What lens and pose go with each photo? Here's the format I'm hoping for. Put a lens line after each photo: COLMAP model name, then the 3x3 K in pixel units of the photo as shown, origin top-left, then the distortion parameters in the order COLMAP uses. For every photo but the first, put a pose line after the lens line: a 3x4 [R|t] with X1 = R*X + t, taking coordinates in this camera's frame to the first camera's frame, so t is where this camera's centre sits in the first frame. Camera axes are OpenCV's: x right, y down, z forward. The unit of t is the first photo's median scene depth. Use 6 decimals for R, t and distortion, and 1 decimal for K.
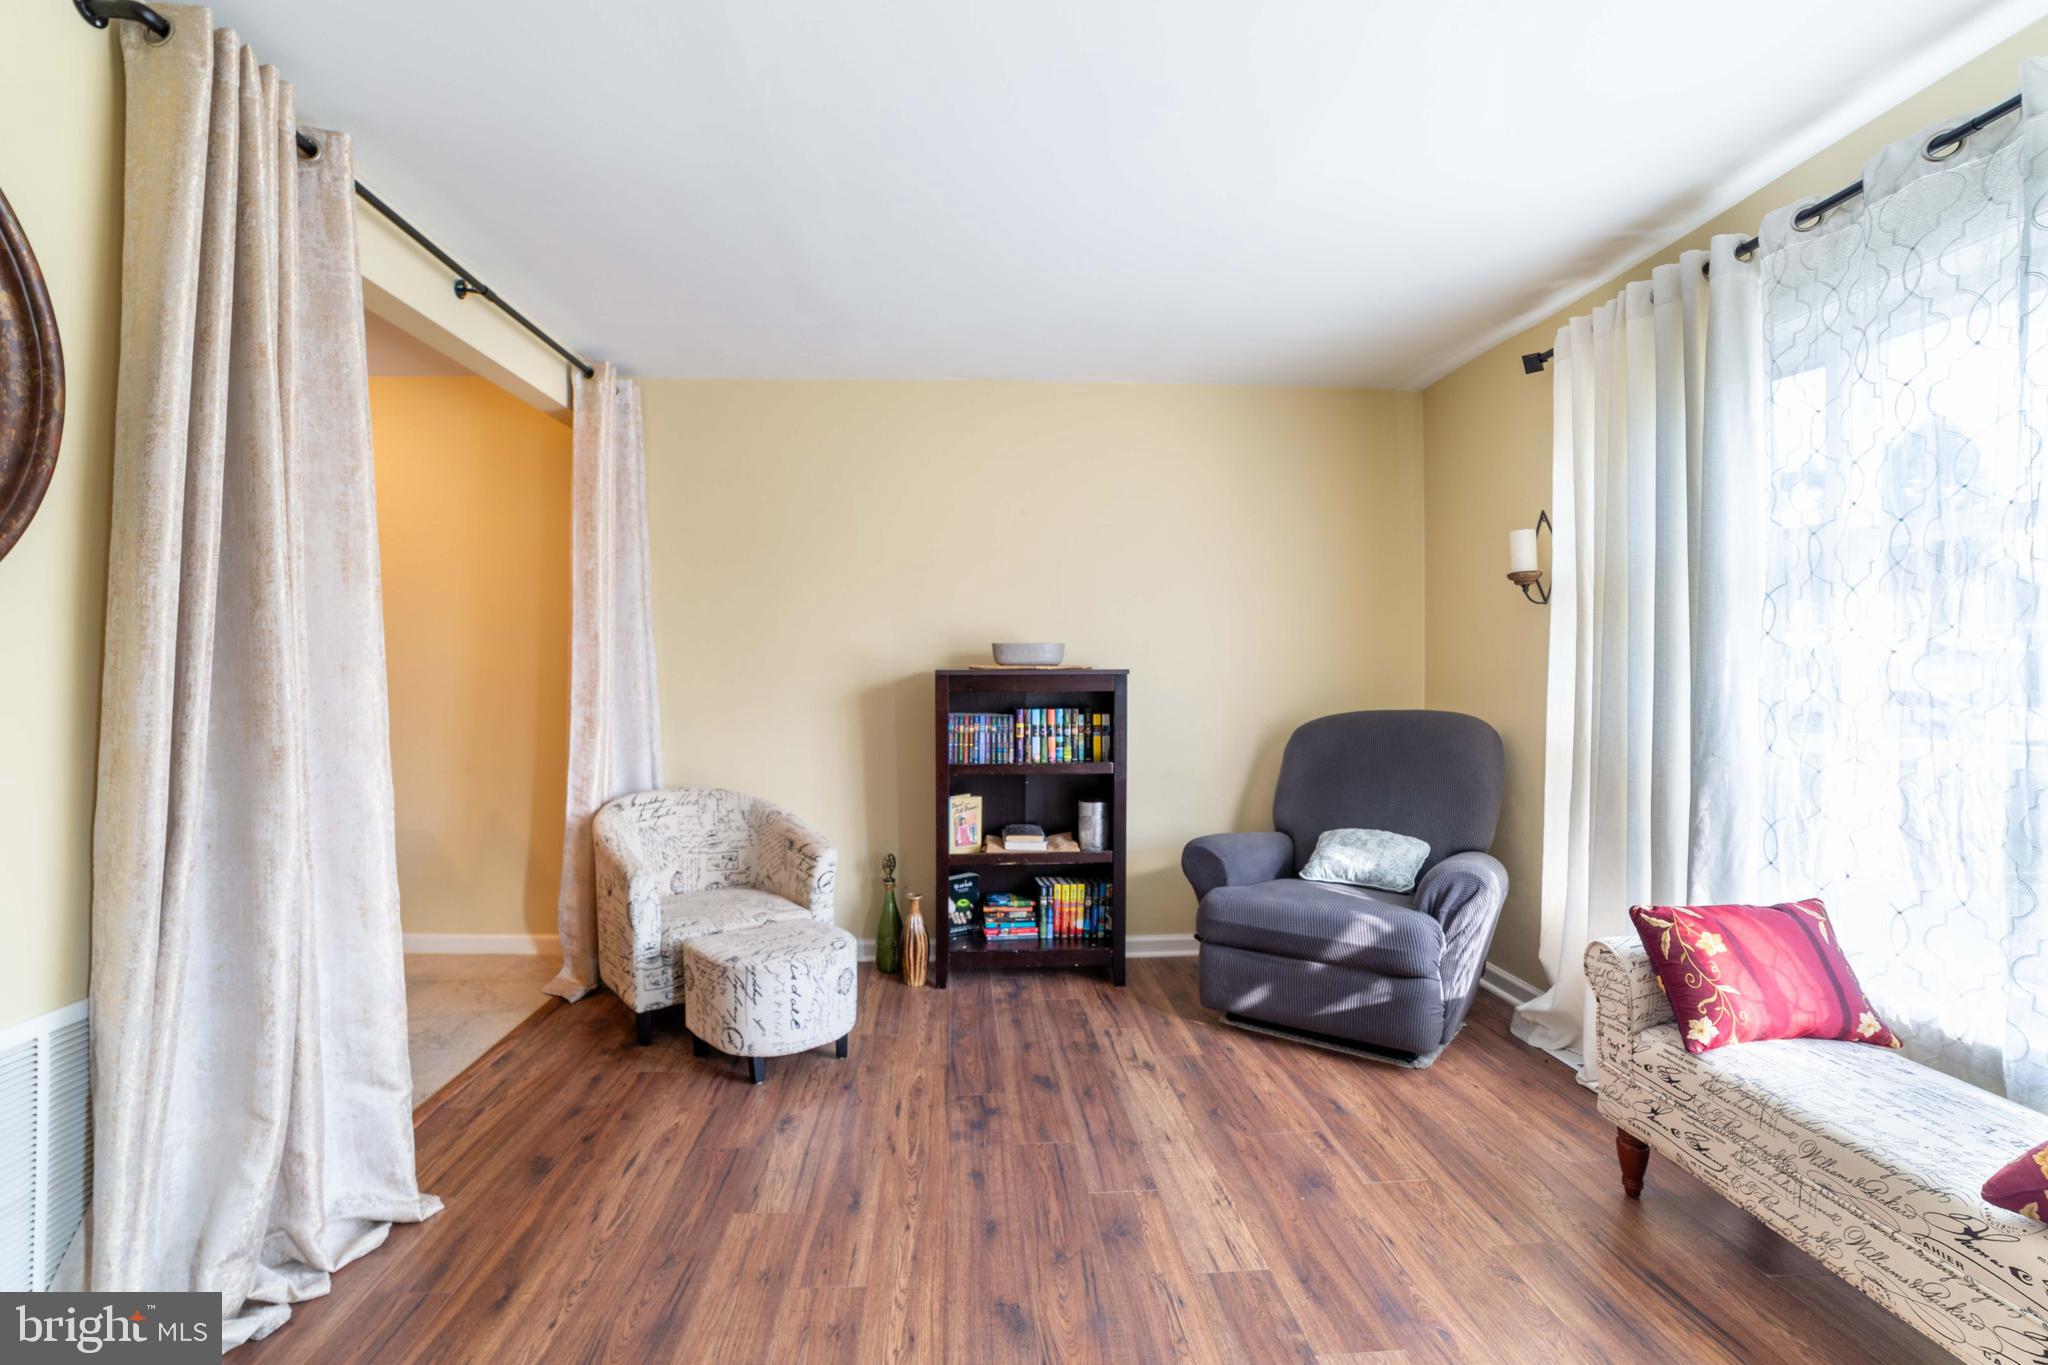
lens RADIAL K [[927.0, 0, 1005.0], [0, 927.0, 667.5], [0, 0, 1]] dist [-0.027963, 0.006727]
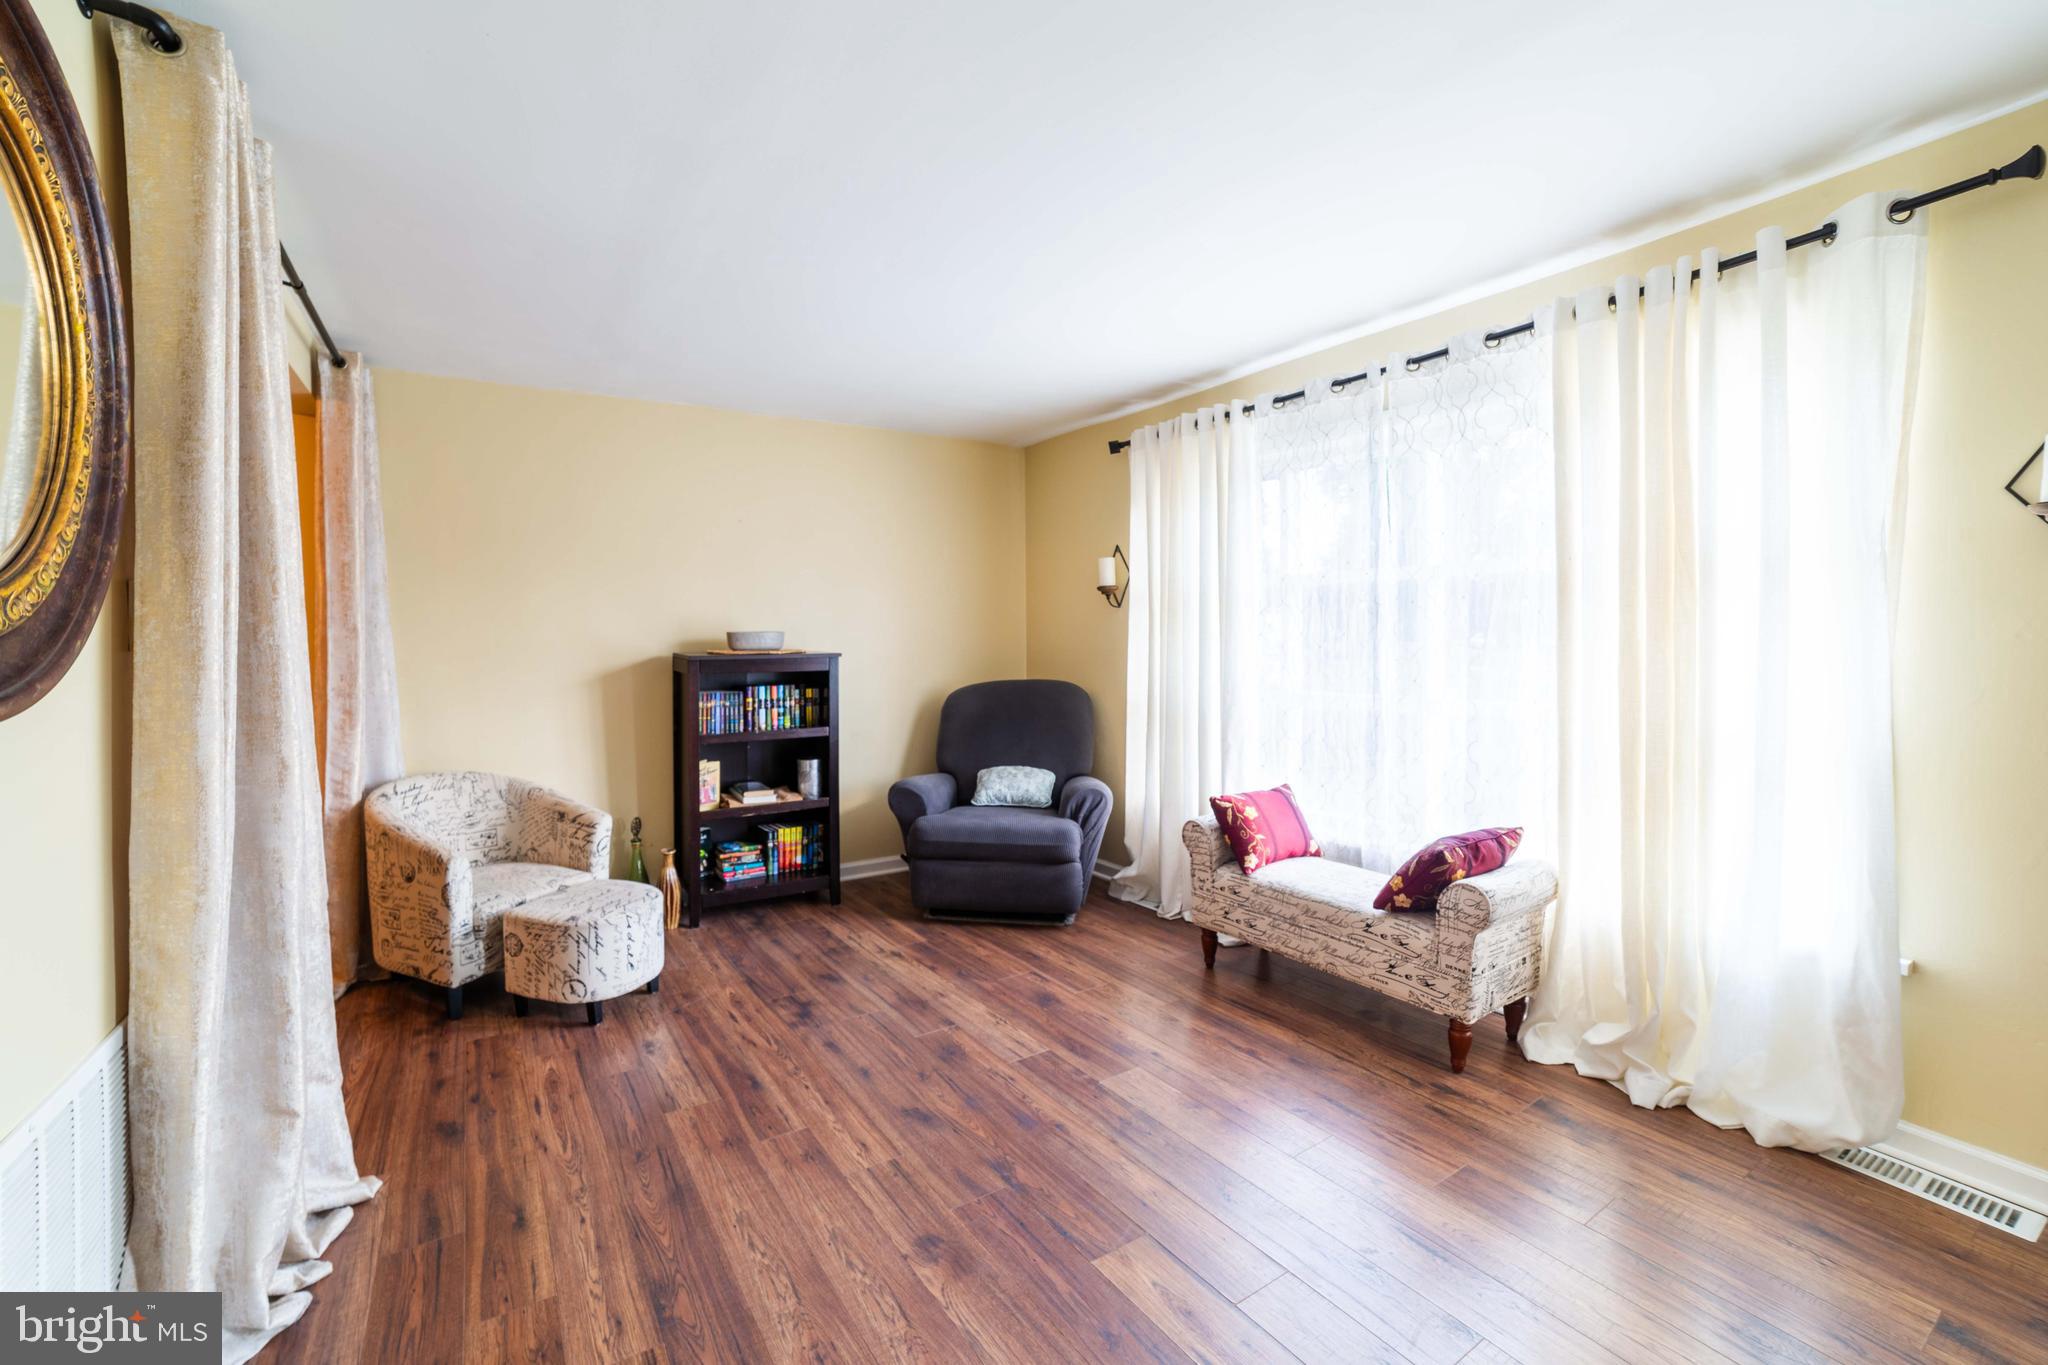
lens RADIAL K [[844.4, 0, 969.9], [0, 844.4, 642.1], [0, 0, 1]] dist [-0.055997, 0.016265]
pose [[0.877648, -0.005891, 0.479270, -0.333507], [0.000105, 0.999927, 0.012099, -0.033386], [-0.479306, -0.010568, 0.877584, -0.112155]]
